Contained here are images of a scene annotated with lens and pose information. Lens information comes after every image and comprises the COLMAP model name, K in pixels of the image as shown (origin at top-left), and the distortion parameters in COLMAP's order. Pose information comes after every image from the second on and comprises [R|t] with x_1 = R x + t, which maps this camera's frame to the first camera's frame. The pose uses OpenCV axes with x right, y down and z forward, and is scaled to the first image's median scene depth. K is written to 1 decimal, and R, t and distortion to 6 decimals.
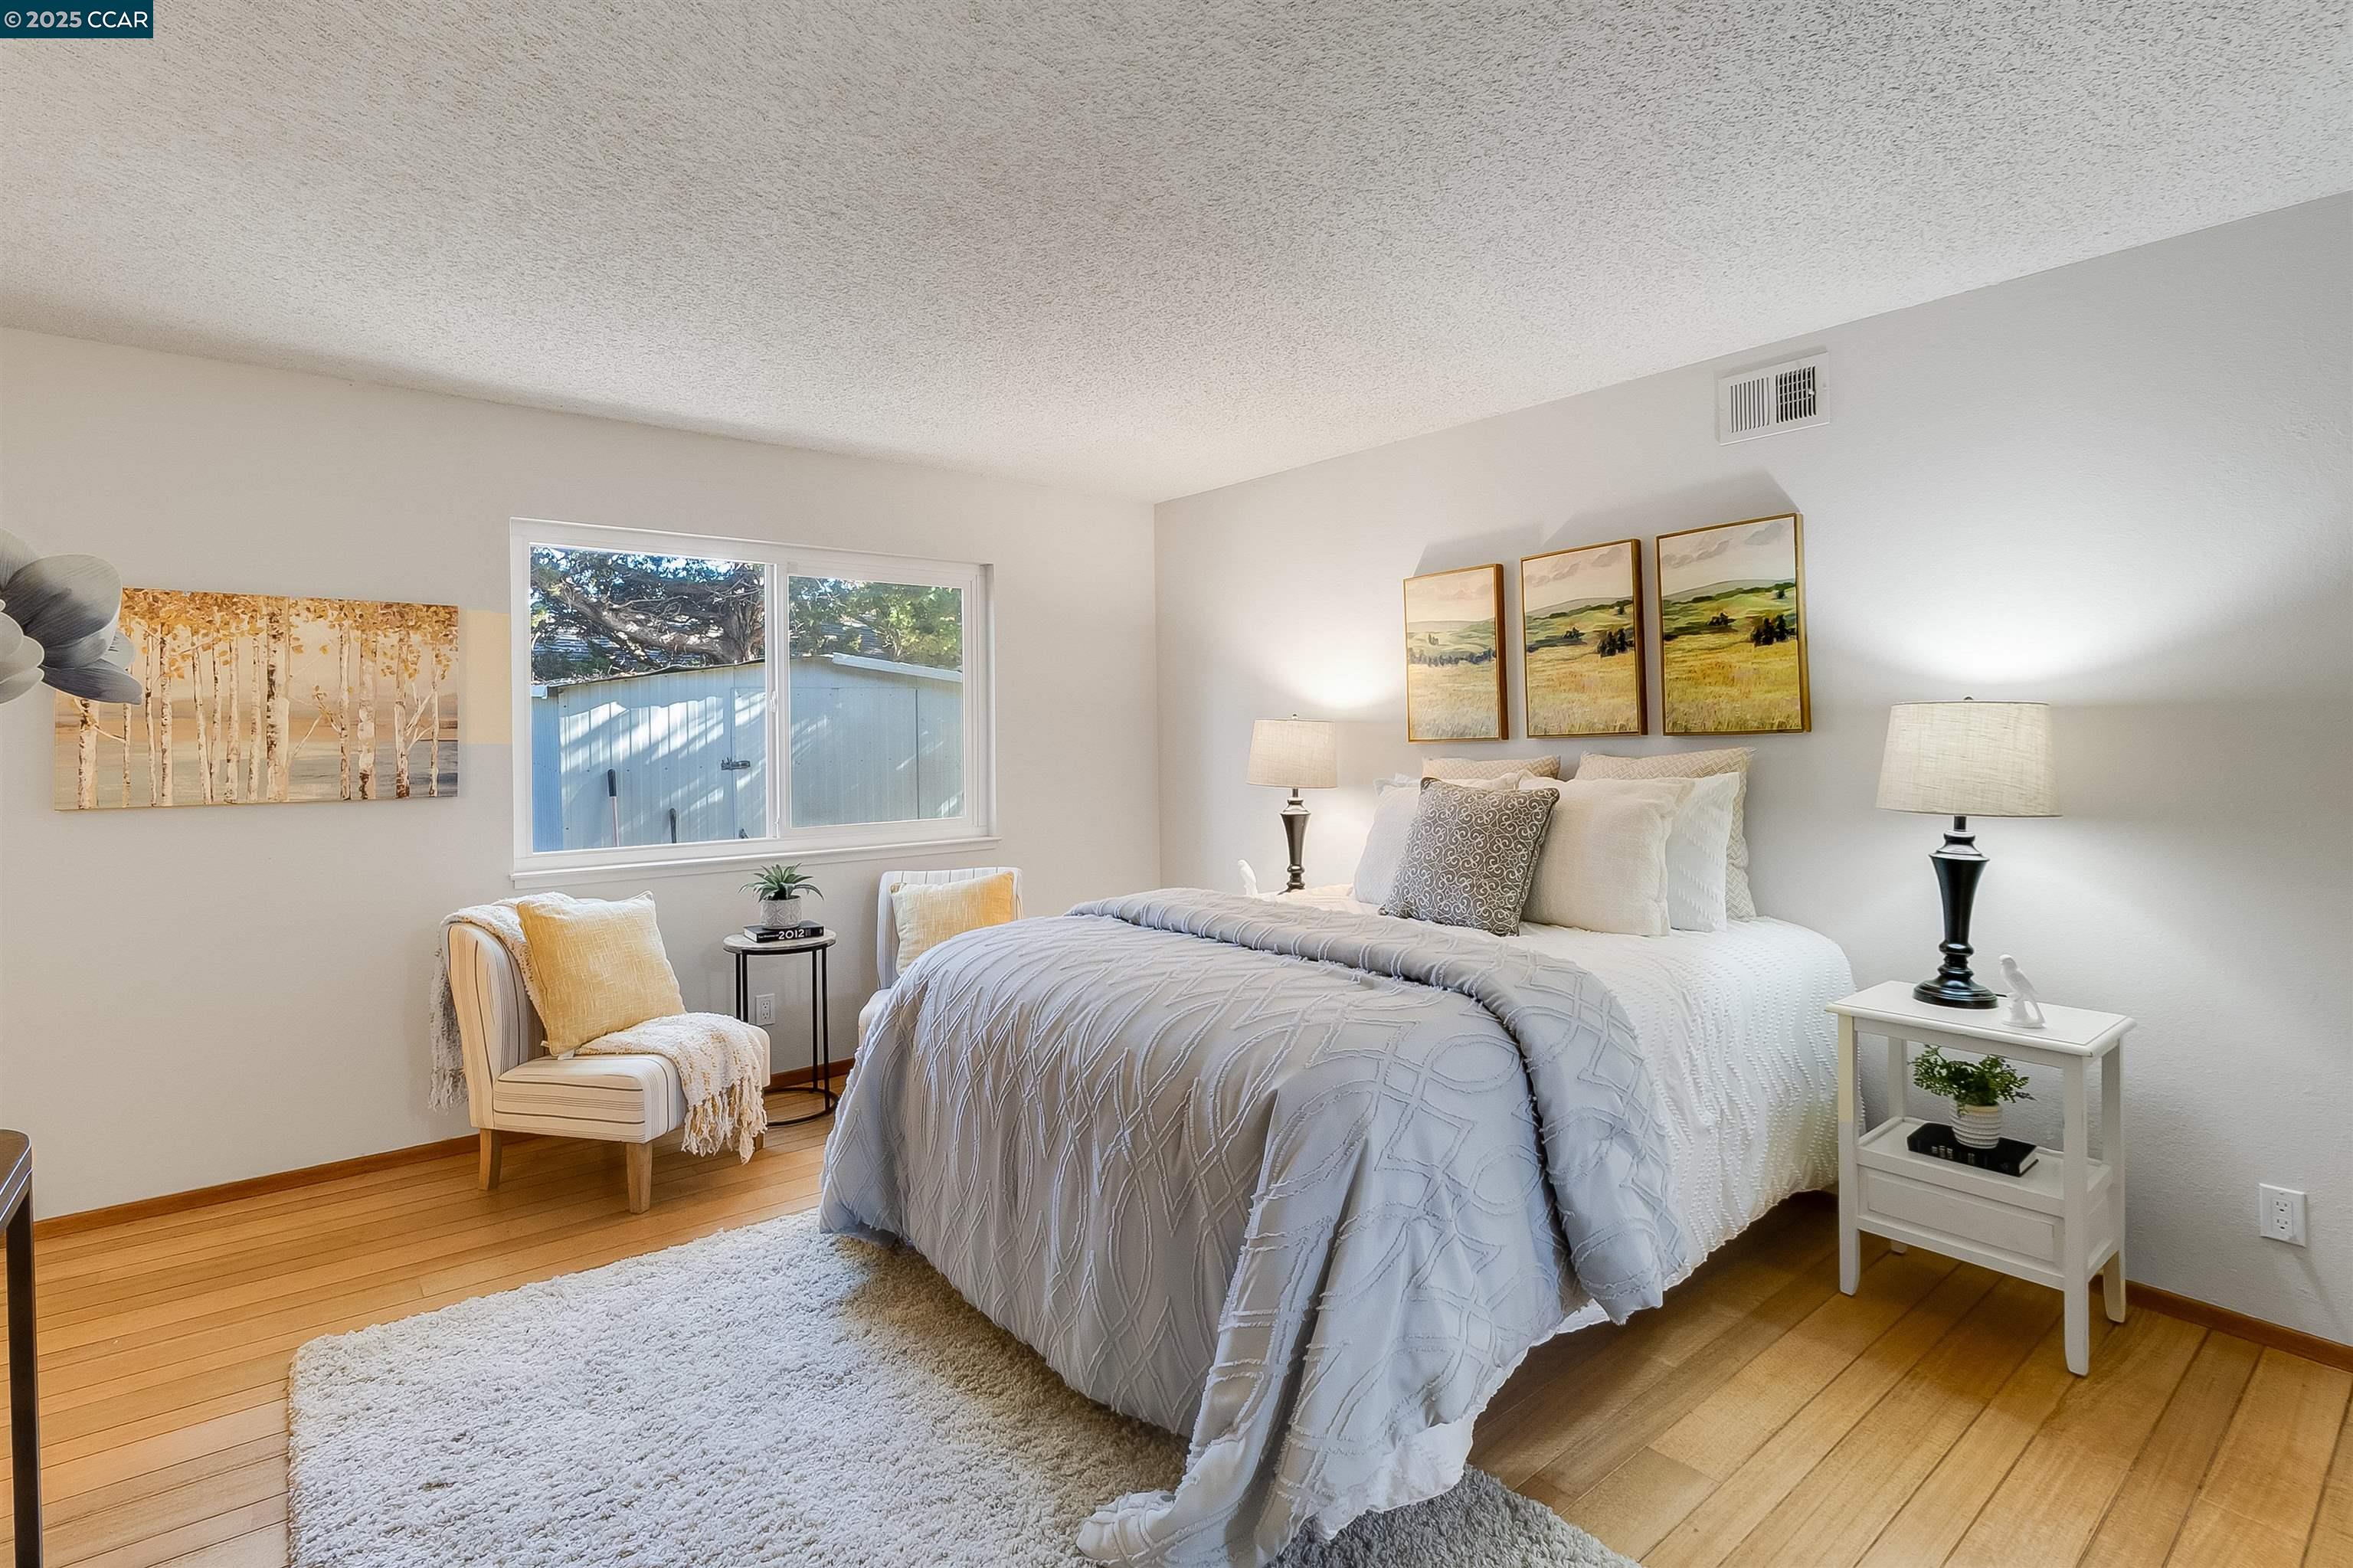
lens RADIAL K [[1124.4, 0, 1229.8], [0, 1124.4, 733.3], [0, 0, 1]] dist [-0.002812, -0.003471]
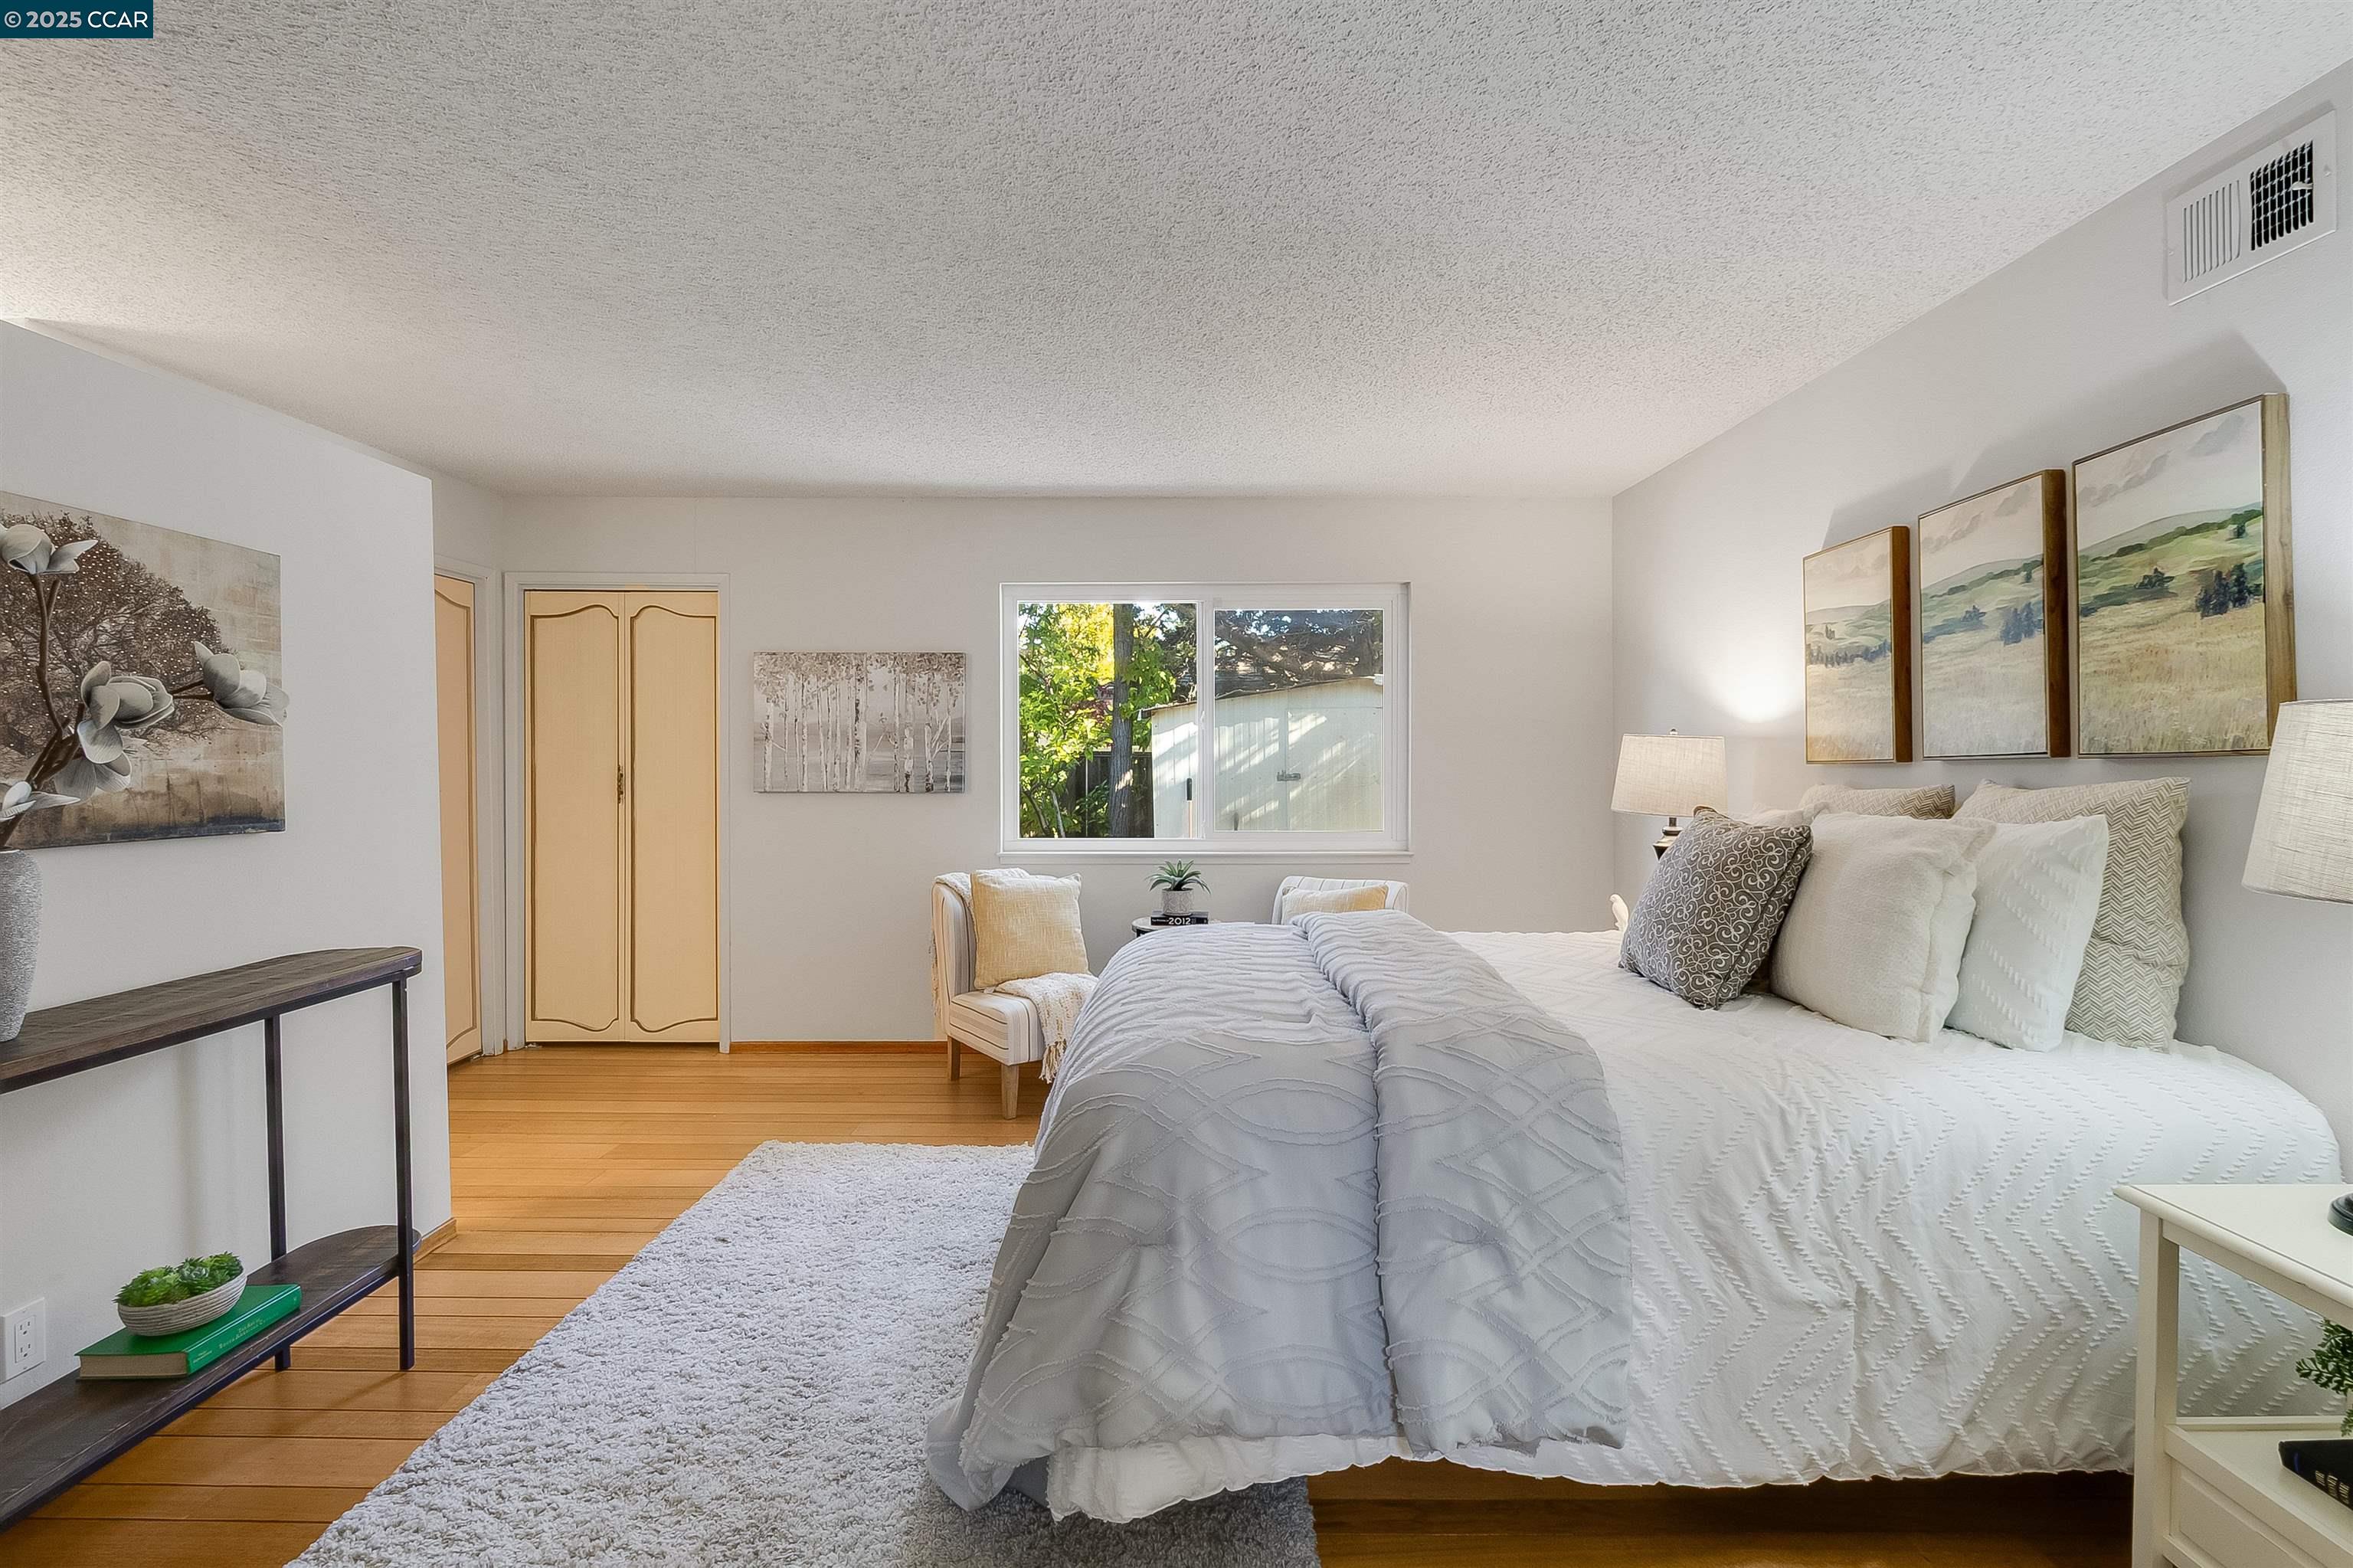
lens RADIAL K [[1124.4, 0, 1186.6], [0, 1124.4, 771.6], [0, 0, 1]] dist [-0.002812, -0.003471]
pose [[0.759067, 0.019493, -0.650721, 0.432873], [-0.007952, 0.999755, 0.020673, 0.000424], [0.650964, -0.010518, 0.759035, 0.149881]]
